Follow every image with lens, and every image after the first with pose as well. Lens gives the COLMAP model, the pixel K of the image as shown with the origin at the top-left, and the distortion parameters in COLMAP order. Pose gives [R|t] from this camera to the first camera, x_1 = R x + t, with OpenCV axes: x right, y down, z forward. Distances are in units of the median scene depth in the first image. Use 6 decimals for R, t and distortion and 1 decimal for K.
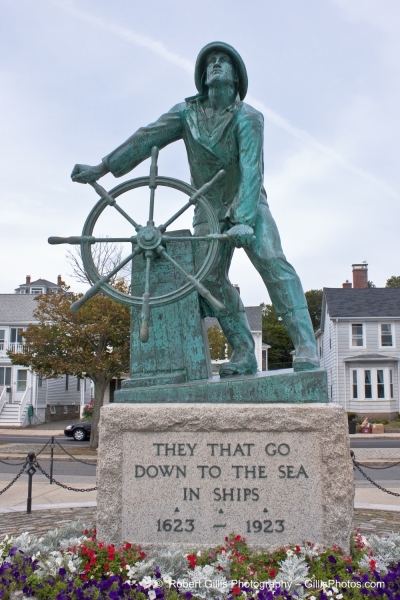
lens RADIAL K [[682.0, 0, 199.1], [0, 682.0, 266.6], [0, 0, 1]] dist [-0.139294, 0.151083]
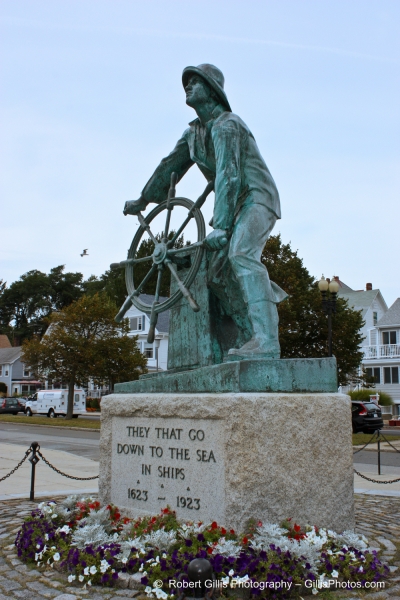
lens RADIAL K [[665.2, 0, 200.0], [0, 665.2, 300.0], [0, 0, 1]] dist [-0.142248, 0.243205]
pose [[0.741562, -0.099044, -0.663533, 0.743899], [0.130024, 0.991507, -0.002686, 0.049897], [0.658164, -0.084284, 0.748142, 0.189939]]
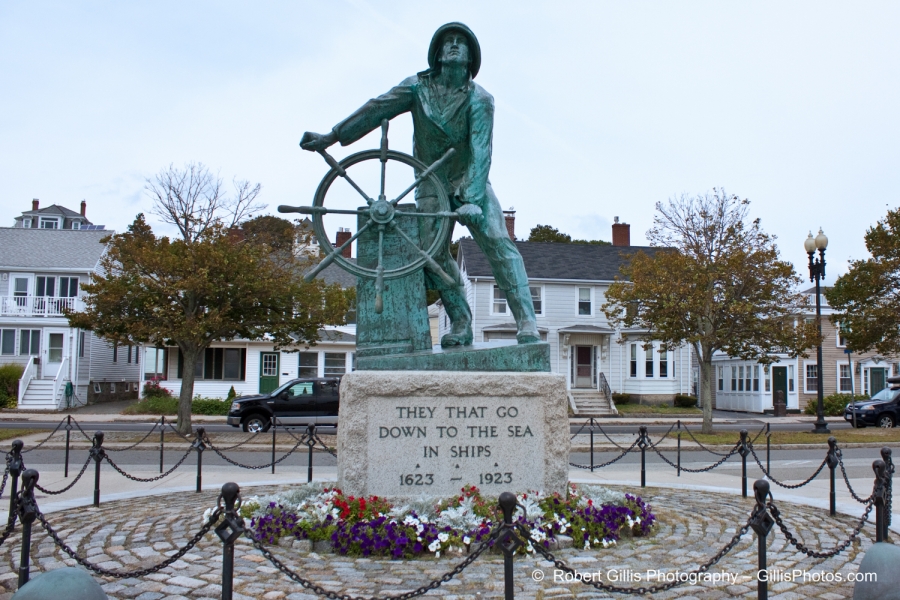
lens RADIAL K [[908.4, 0, 540.2], [0, 908.4, 299.4], [0, 0, 1]] dist [-0.177981, 0.137745]
pose [[0.957733, 0.027441, 0.286348, -0.236248], [-0.057750, 0.993515, 0.097944, -0.059775], [-0.281803, -0.110341, 0.953106, -0.386154]]
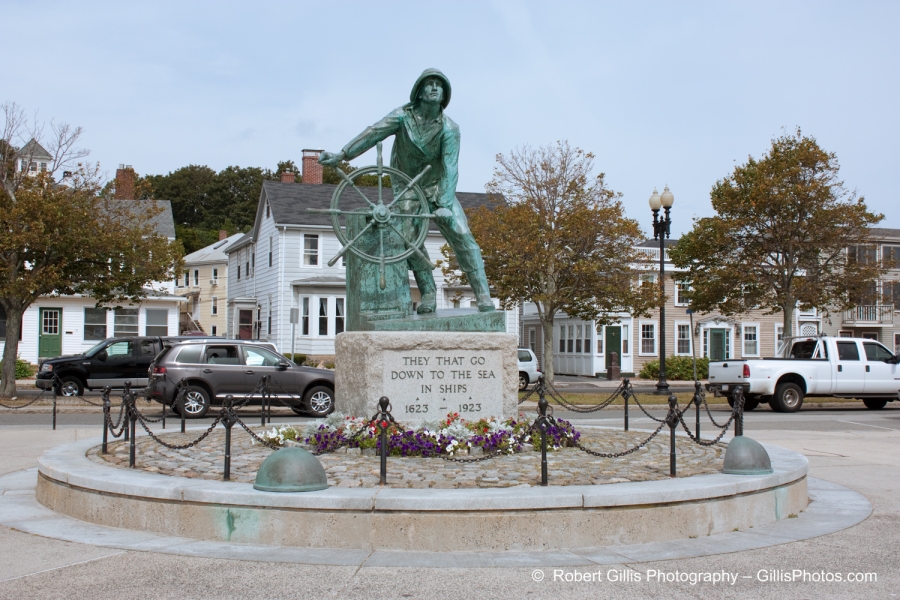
lens RADIAL K [[1114.9, 0, 450.0], [0, 1114.9, 300.0], [0, 0, 1]] dist [-0.100584, 0.002210]
pose [[0.912721, 0.018573, 0.408162, -0.888096], [-0.083215, 0.986478, 0.141195, -0.205529], [-0.400020, -0.162837, 0.901925, -1.152607]]
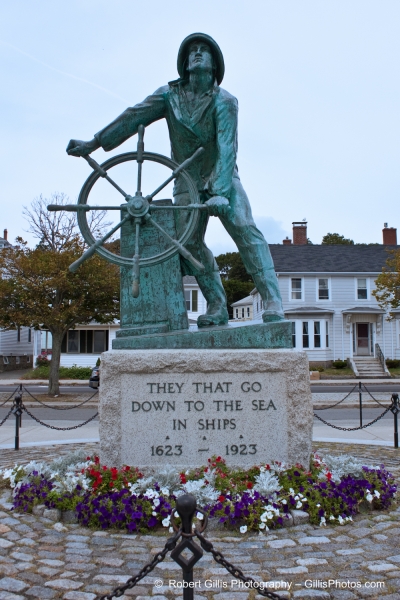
lens RADIAL K [[661.6, 0, 203.8], [0, 661.6, 281.5], [0, 0, 1]] dist [-0.138229, 0.139749]
pose [[0.995569, 0.002453, 0.093998, -0.068774], [-0.010956, 0.995876, 0.090058, -0.018435], [-0.093390, -0.090689, 0.991491, -0.122324]]
